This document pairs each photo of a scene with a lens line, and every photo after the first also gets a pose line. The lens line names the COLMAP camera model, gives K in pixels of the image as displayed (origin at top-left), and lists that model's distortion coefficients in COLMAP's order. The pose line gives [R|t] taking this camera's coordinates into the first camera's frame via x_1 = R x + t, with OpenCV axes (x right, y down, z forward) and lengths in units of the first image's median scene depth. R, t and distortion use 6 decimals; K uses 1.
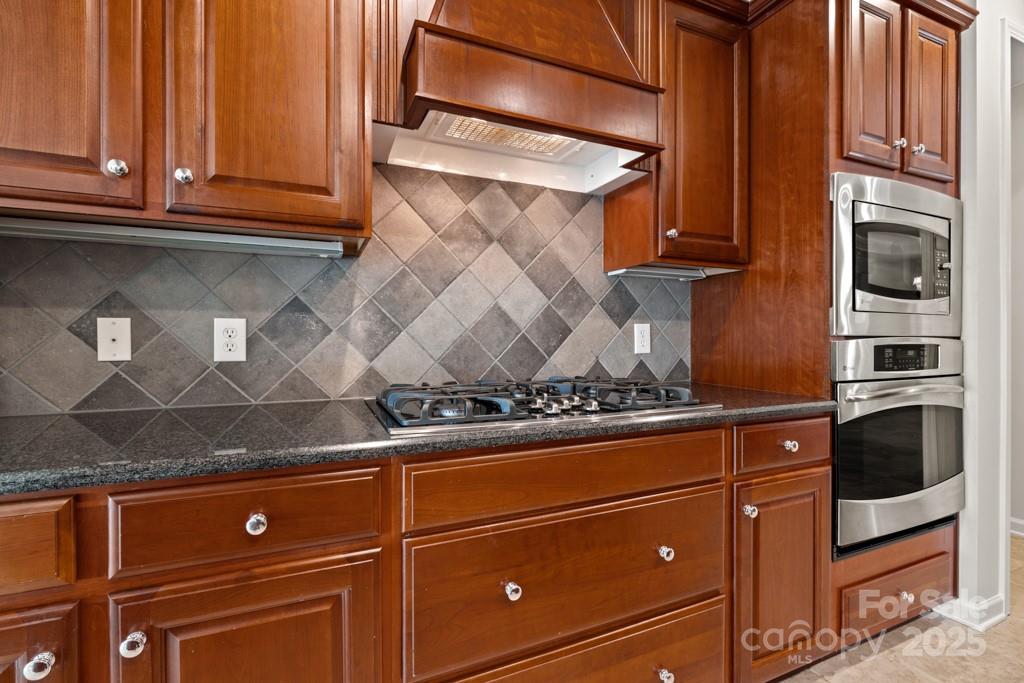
lens RADIAL K [[472.3, 0, 512.0], [0, 472.3, 341.5], [0, 0, 1]] dist [-0.001744, 0.000054]
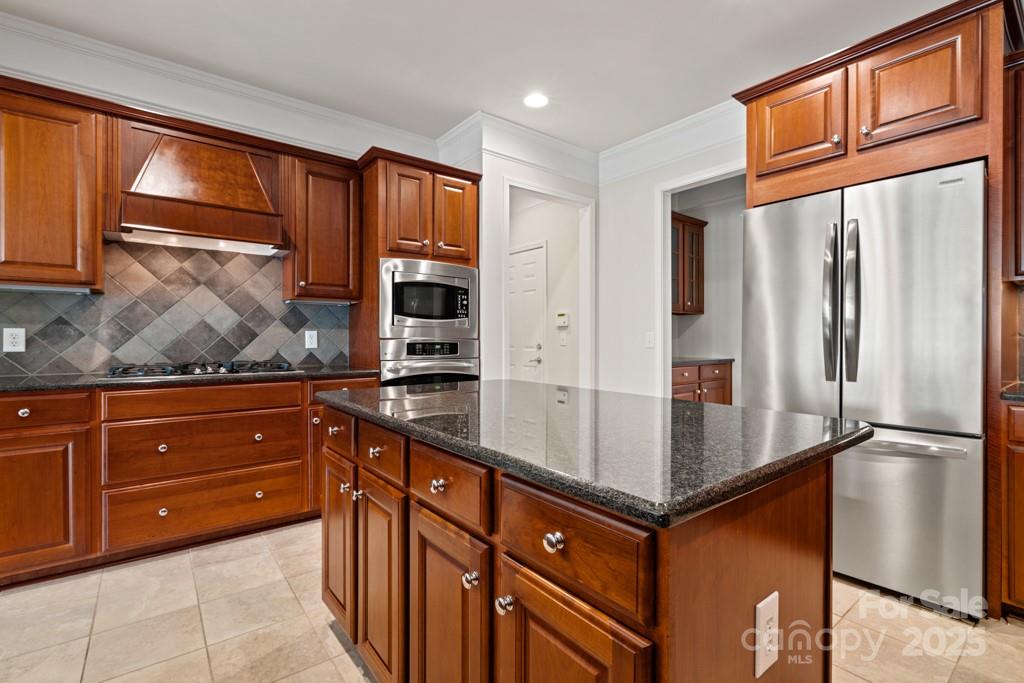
lens RADIAL K [[472.3, 0, 512.0], [0, 472.3, 341.5], [0, 0, 1]] dist [-0.001744, 0.000054]
pose [[0.966900, -0.001146, 0.255155, 0.674768], [0.002138, 0.999991, -0.003610, 0.010923], [-0.255148, 0.004036, 0.966894, -1.060409]]
